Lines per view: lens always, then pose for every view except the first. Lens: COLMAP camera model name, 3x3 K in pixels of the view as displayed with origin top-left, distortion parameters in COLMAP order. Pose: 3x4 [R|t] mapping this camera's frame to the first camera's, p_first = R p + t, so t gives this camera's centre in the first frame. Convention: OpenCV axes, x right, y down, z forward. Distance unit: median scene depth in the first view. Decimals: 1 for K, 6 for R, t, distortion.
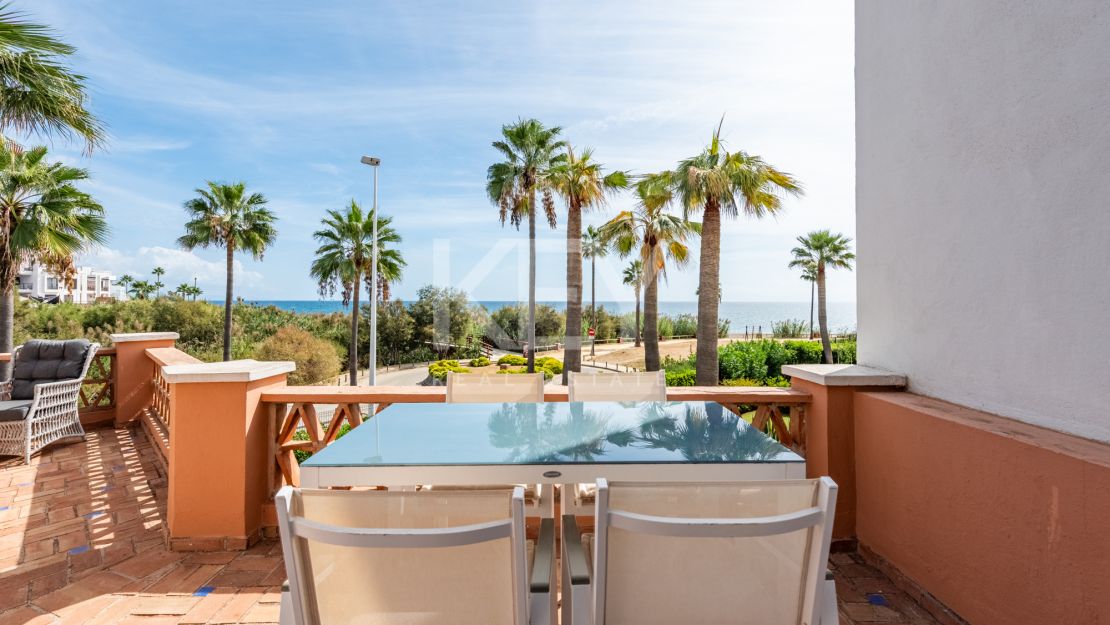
lens RADIAL K [[464.7, 0, 552.1], [0, 464.7, 295.5], [0, 0, 1]] dist [0.000674, -0.000092]
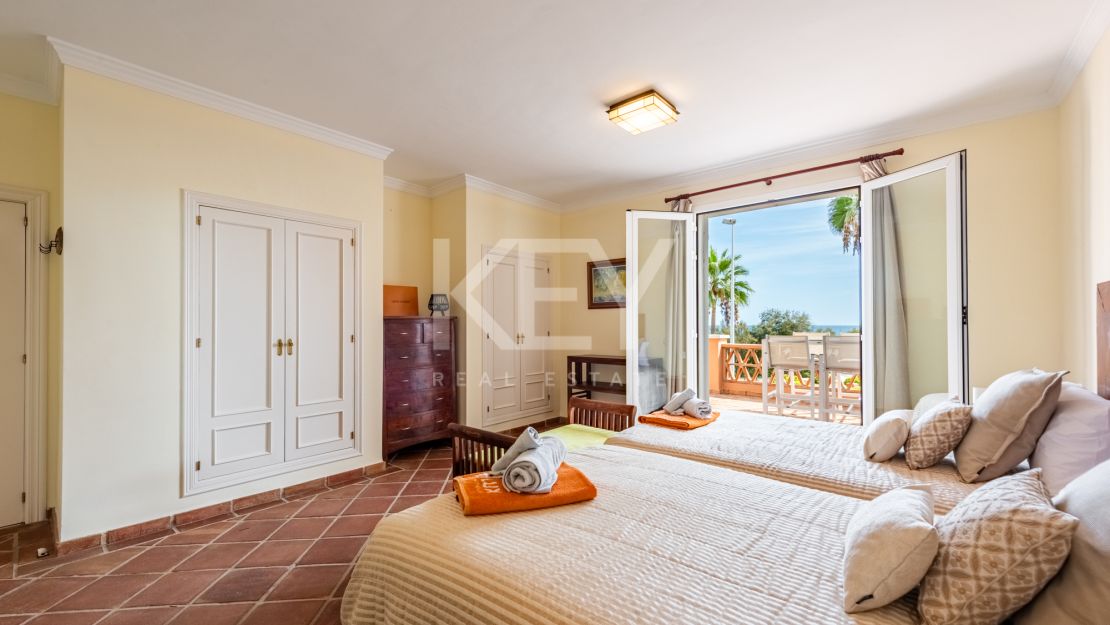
lens RADIAL K [[434.5, 0, 554.9], [0, 434.5, 323.2], [0, 0, 1]] dist [0.000343, 0.000000]
pose [[0.755740, -0.002412, -0.654867, 0.050540], [0.006849, 0.999968, 0.004220, 0.007988], [0.654836, -0.007675, 0.755732, -0.237705]]
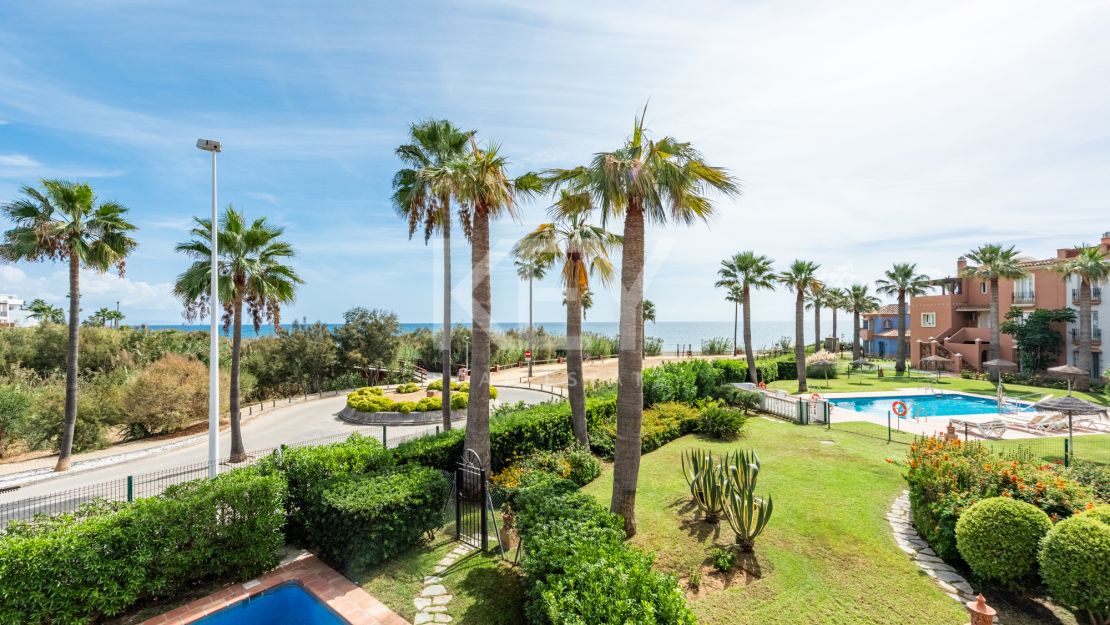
lens RADIAL K [[434.5, 0, 554.9], [0, 434.5, 323.2], [0, 0, 1]] dist [0.000343, 0.000000]
pose [[0.992779, -0.009683, 0.119562, 0.061942], [0.007982, 0.999860, 0.014700, 0.000709], [-0.119688, -0.013639, 0.992718, 0.138291]]
